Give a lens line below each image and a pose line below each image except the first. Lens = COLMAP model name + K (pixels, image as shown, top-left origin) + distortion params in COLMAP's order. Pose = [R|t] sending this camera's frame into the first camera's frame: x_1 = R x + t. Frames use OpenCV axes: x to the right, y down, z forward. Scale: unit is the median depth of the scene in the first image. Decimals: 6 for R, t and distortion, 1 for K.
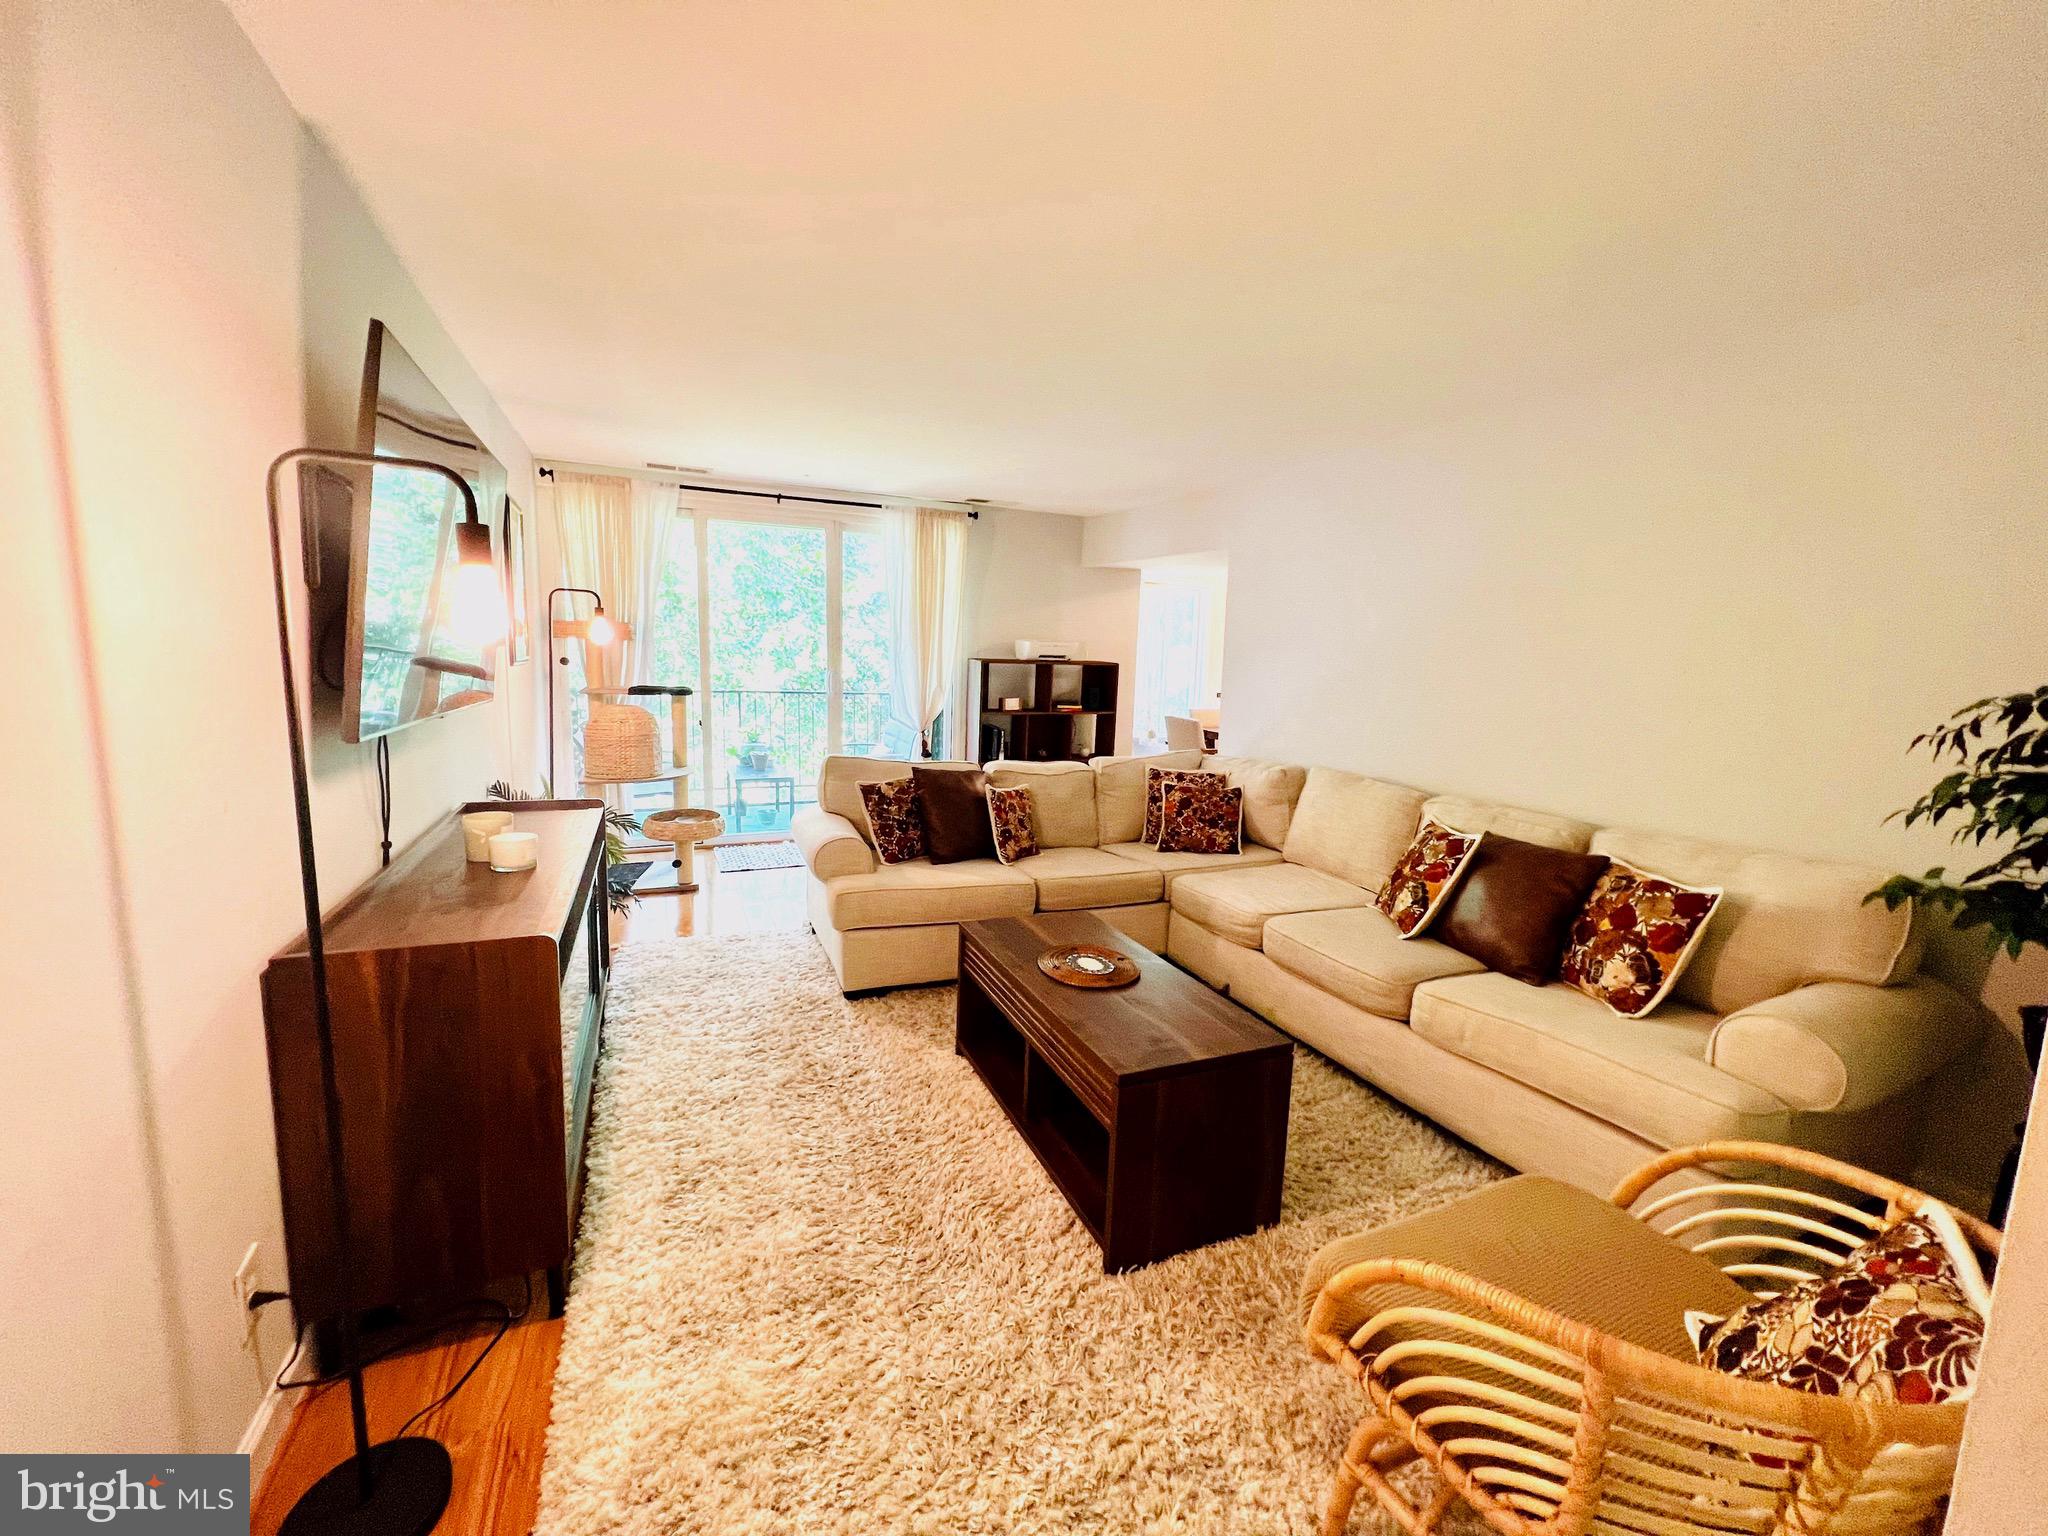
lens RADIAL K [[834.6, 0, 1019.9], [0, 834.6, 767.9], [0, 0, 1]] dist [-0.001269, -0.000057]
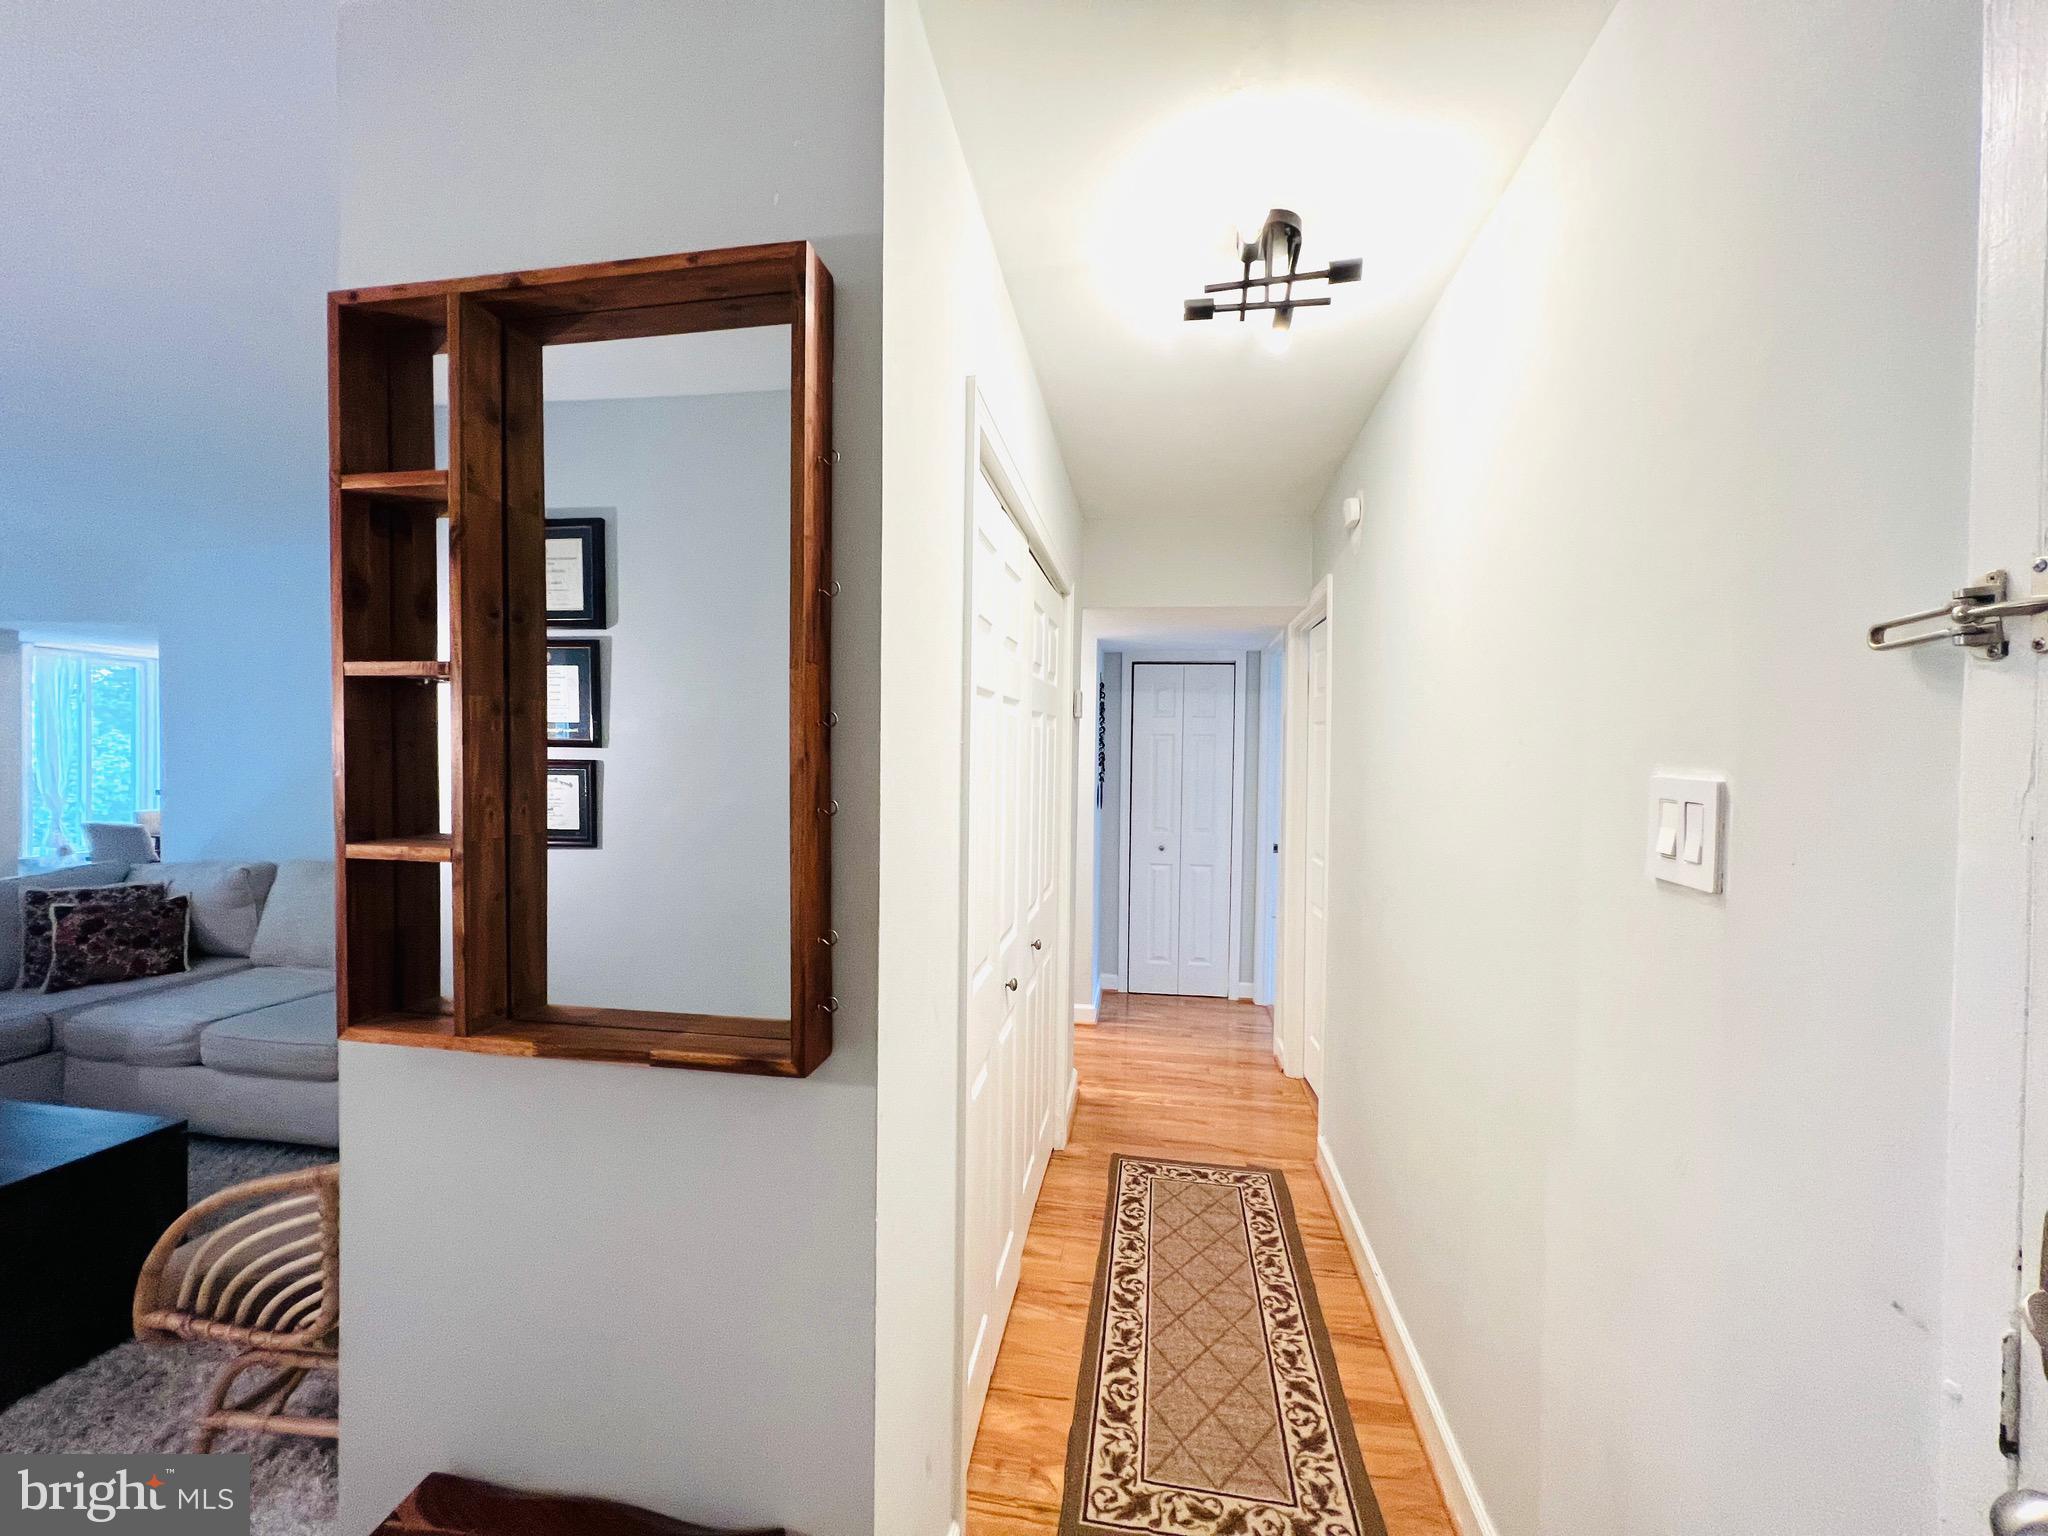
lens RADIAL K [[834.6, 0, 1019.5], [0, 834.6, 771.4], [0, 0, 1]] dist [-0.001269, -0.000057]
pose [[0.552508, -0.045313, 0.832275, 0.028203], [0.122541, 0.992087, -0.027335, 0.025995], [-0.824450, 0.117091, 0.553689, -0.217539]]
